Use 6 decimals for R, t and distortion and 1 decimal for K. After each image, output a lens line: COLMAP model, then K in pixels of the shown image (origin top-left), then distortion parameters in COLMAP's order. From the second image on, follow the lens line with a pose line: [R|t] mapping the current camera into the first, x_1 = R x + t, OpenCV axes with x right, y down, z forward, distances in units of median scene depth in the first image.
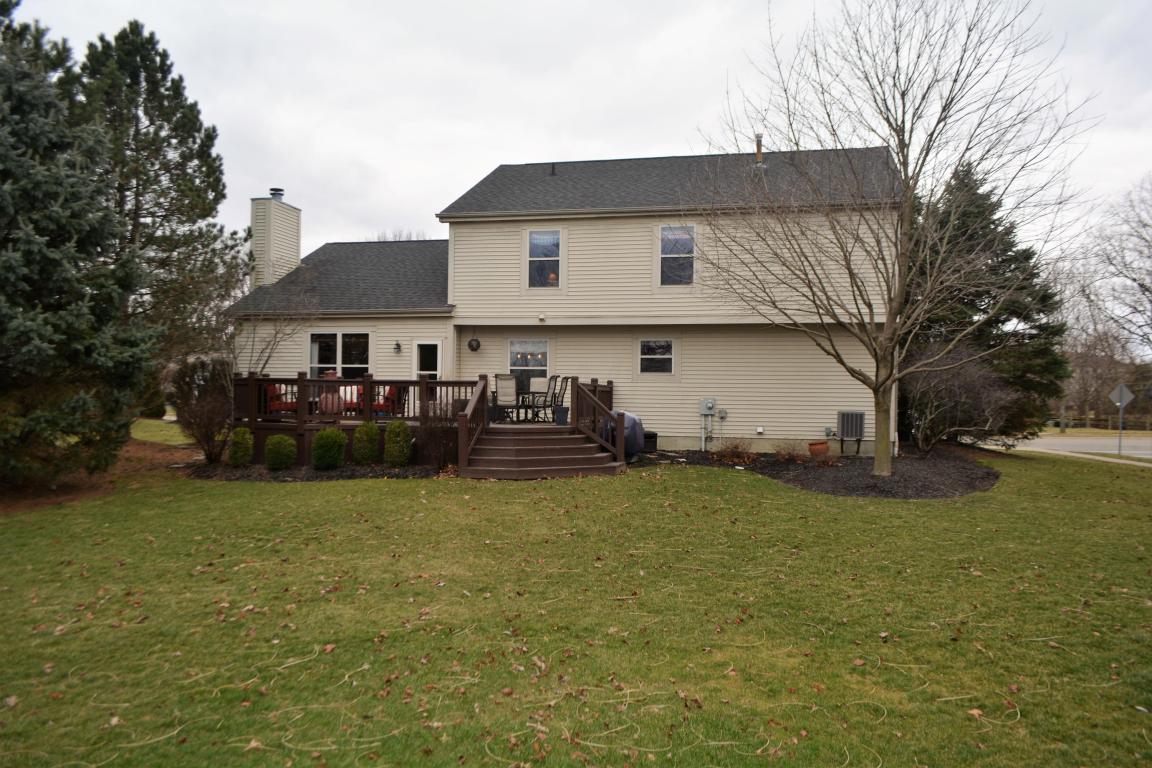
lens RADIAL K [[892.8, 0, 576.0], [0, 892.8, 384.0], [0, 0, 1]] dist [-0.011525, 0.006036]
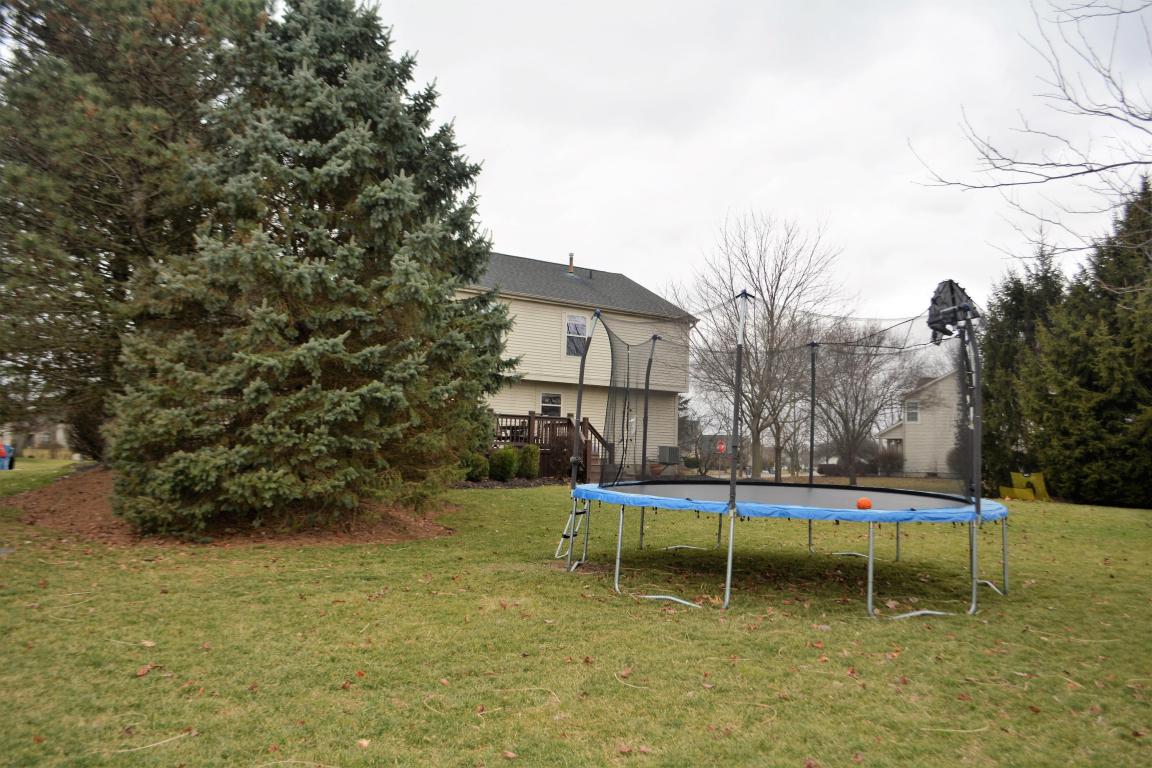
lens RADIAL K [[892.8, 0, 576.0], [0, 892.8, 384.0], [0, 0, 1]] dist [-0.011525, 0.006036]
pose [[0.602206, 0.050550, 0.796739, -0.974698], [-0.006722, 0.998279, -0.058257, 0.016847], [-0.798312, 0.029727, 0.601509, 0.132092]]
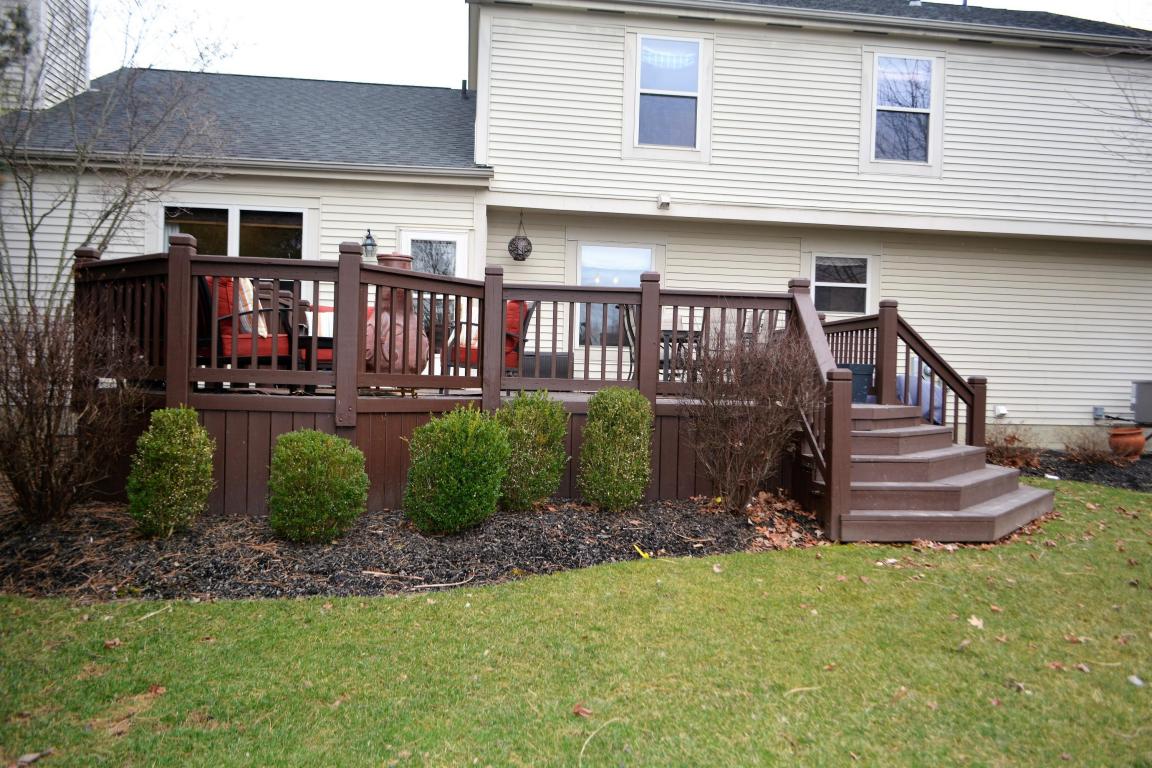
lens RADIAL K [[892.8, 0, 576.0], [0, 892.8, 384.0], [0, 0, 1]] dist [-0.011525, 0.006036]
pose [[0.937836, 0.010394, 0.346923, -0.268105], [-0.020287, 0.999484, 0.024896, 0.022734], [-0.346485, -0.030386, 0.937563, 0.502519]]
